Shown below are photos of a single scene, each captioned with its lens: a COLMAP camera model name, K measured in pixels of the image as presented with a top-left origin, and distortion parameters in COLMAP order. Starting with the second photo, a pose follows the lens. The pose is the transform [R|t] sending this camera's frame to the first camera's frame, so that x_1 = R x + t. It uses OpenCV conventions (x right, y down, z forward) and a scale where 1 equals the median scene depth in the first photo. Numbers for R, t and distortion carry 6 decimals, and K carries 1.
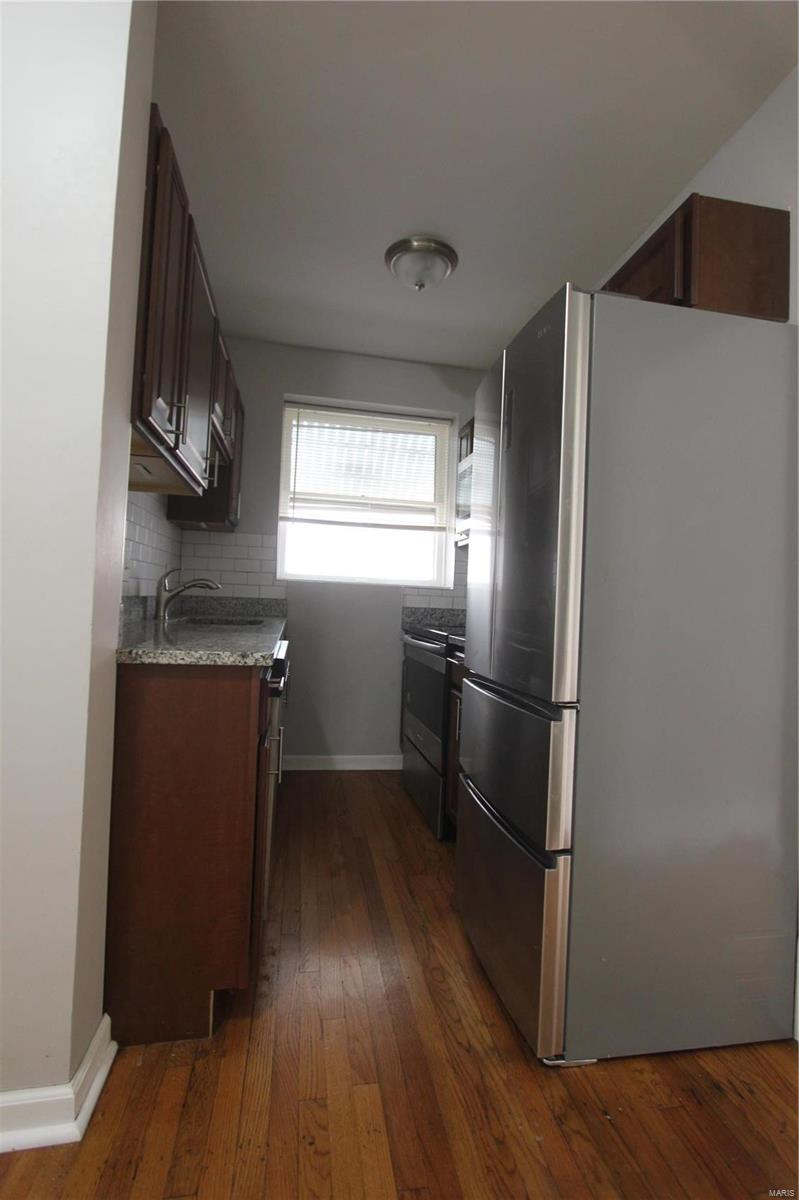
lens RADIAL K [[558.4, 0, 400.2], [0, 558.4, 592.1], [0, 0, 1]] dist [-0.010579, 0.002548]
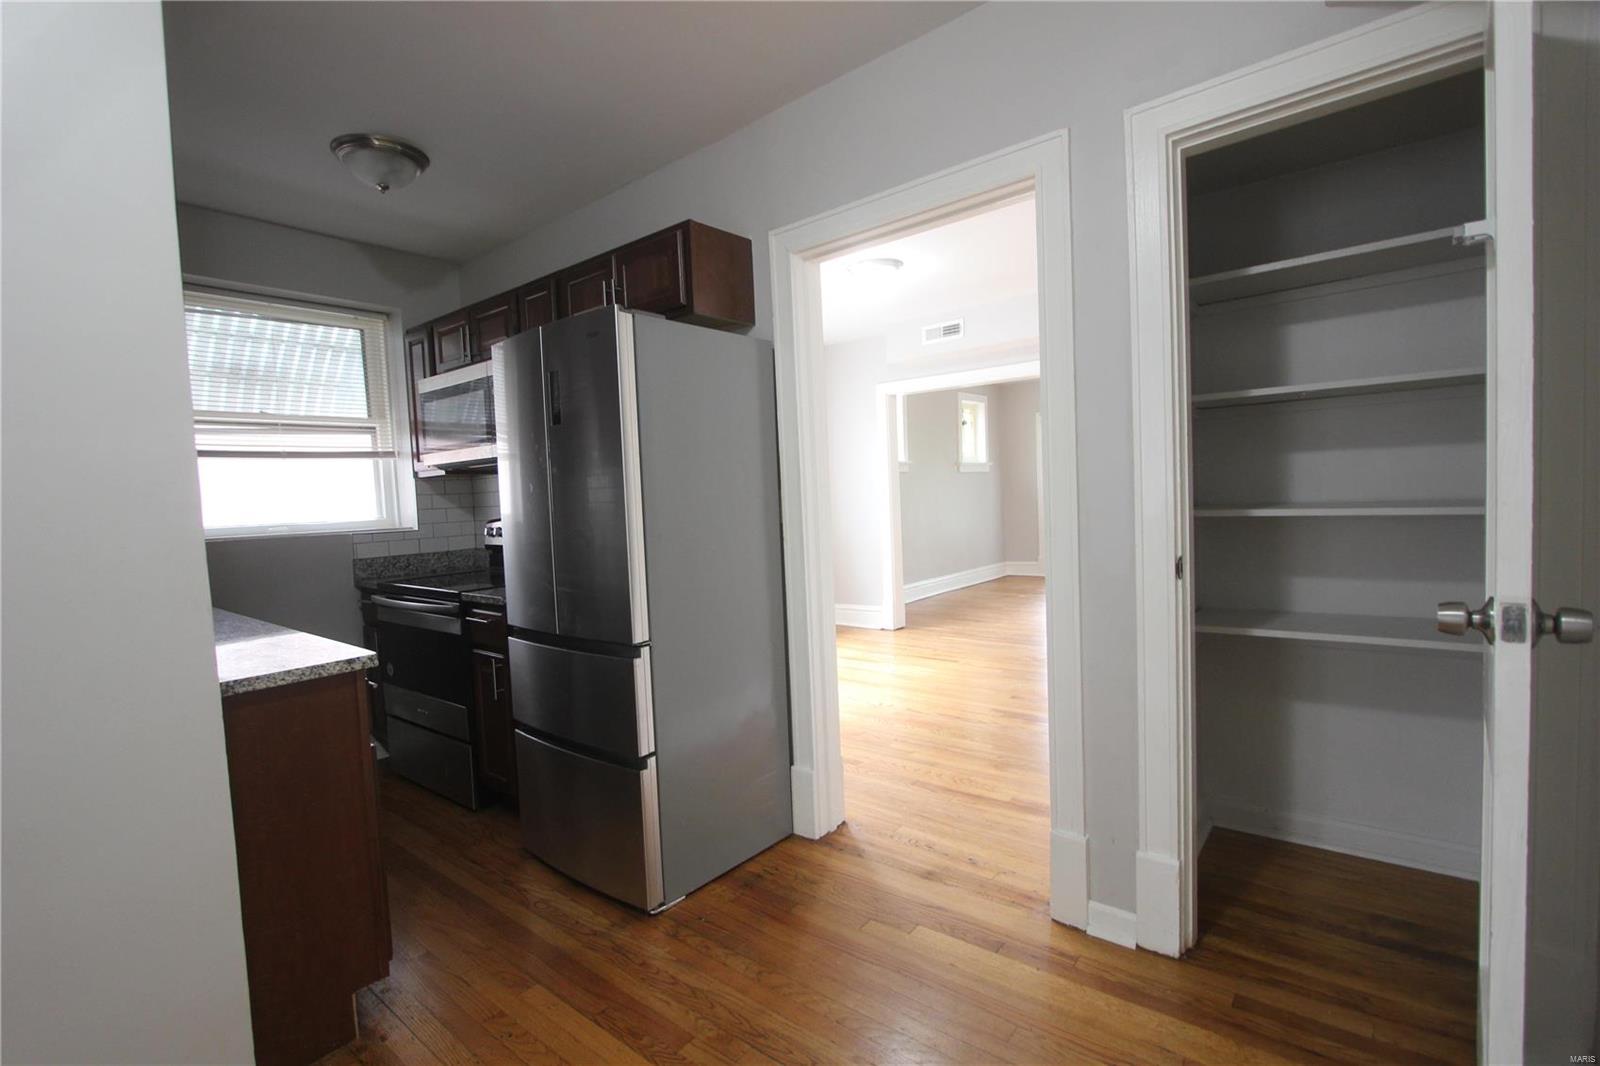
lens RADIAL K [[744.5, 0, 799.2], [0, 744.5, 536.5], [0, 0, 1]] dist [-0.010579, 0.002548]
pose [[0.753224, -0.112459, 0.648079, -0.449328], [0.059923, 0.992911, 0.102651, -0.172672], [-0.655028, -0.038484, 0.754624, -0.452723]]
